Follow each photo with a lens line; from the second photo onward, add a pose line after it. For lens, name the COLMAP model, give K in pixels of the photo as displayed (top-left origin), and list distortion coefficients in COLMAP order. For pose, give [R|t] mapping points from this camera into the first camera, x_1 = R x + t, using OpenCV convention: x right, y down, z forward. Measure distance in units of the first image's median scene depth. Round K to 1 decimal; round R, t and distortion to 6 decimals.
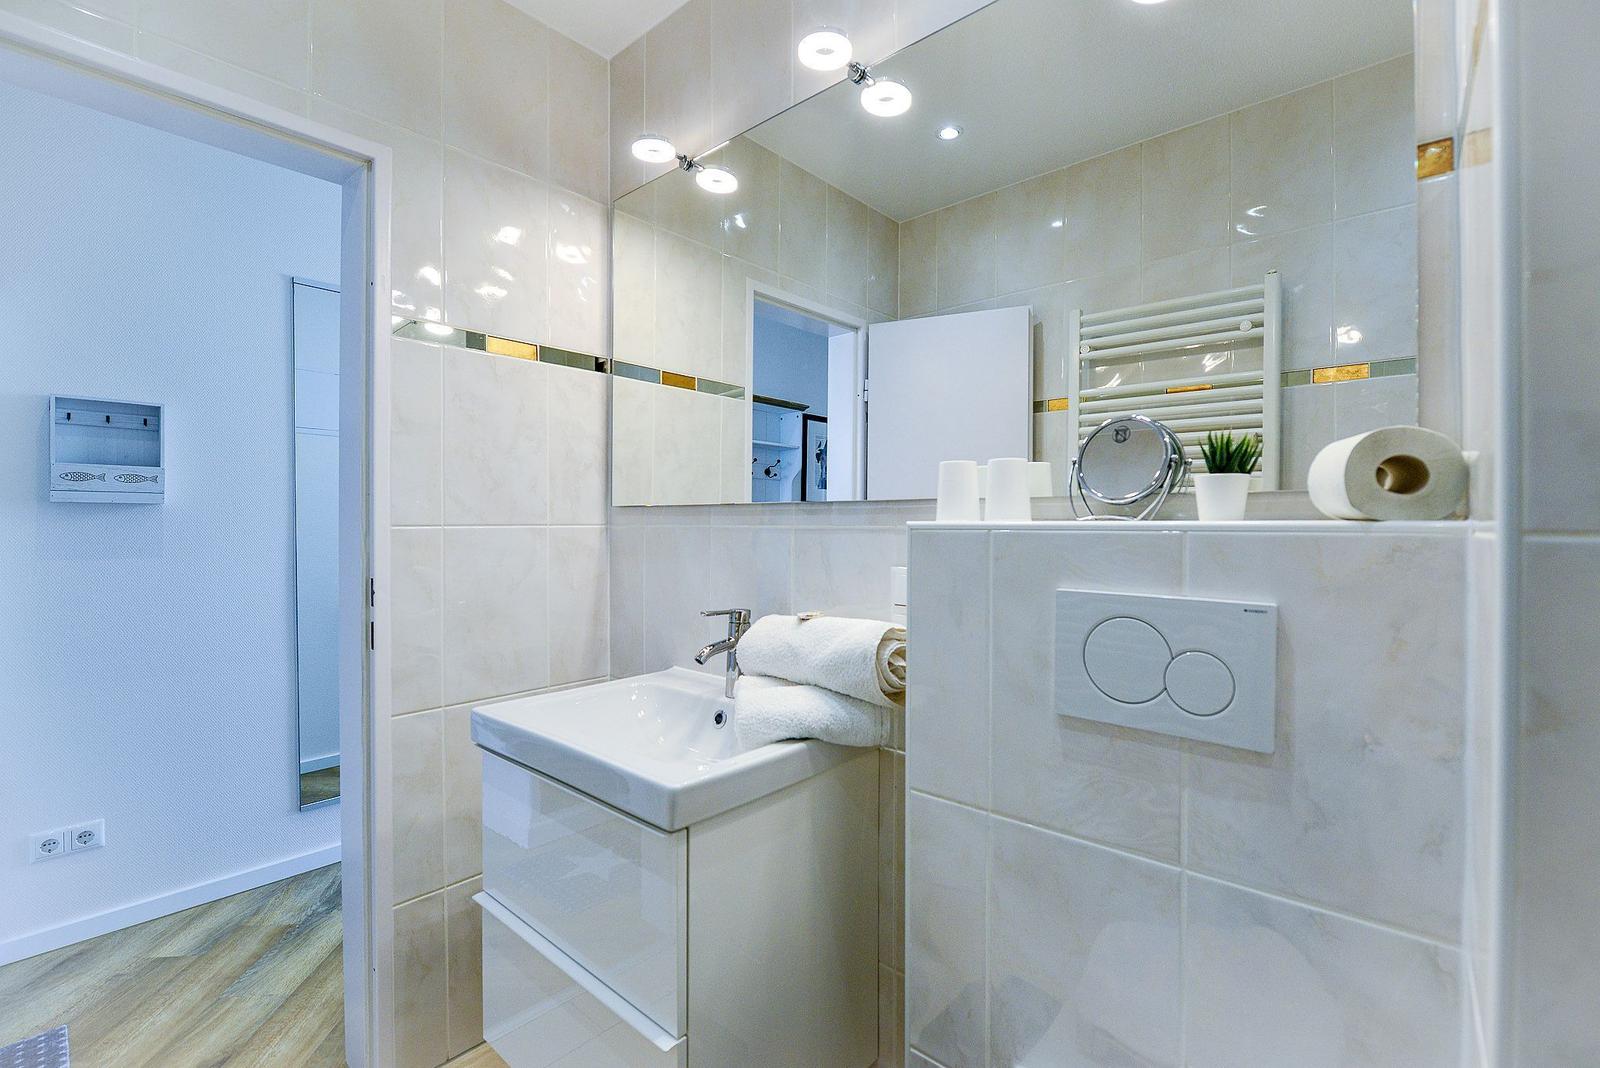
lens RADIAL K [[688.2, 0, 795.7], [0, 688.2, 527.7], [0, 0, 1]] dist [-0.001756, 0.000234]
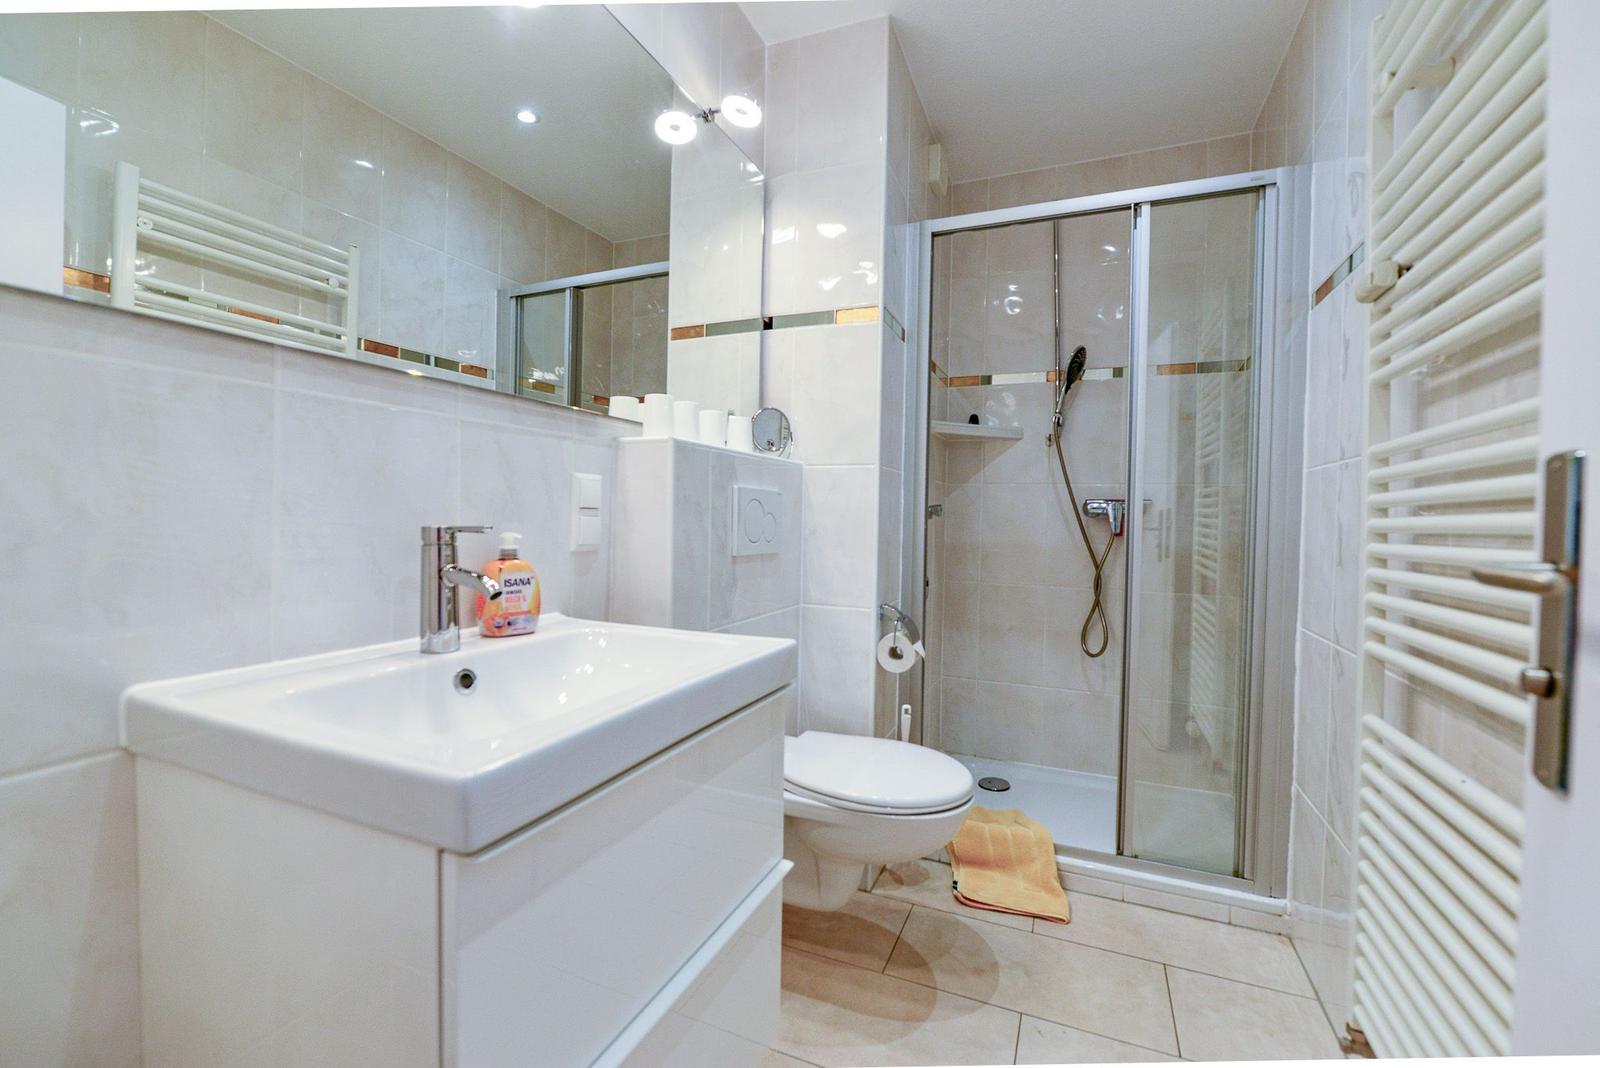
lens RADIAL K [[688.2, 0, 795.7], [0, 688.2, 527.7], [0, 0, 1]] dist [-0.001756, 0.000234]
pose [[-0.305405, -0.013665, 0.952124, -0.917304], [-0.012533, 0.999868, 0.010330, 0.118195], [-0.952140, -0.008778, -0.305536, 0.898110]]
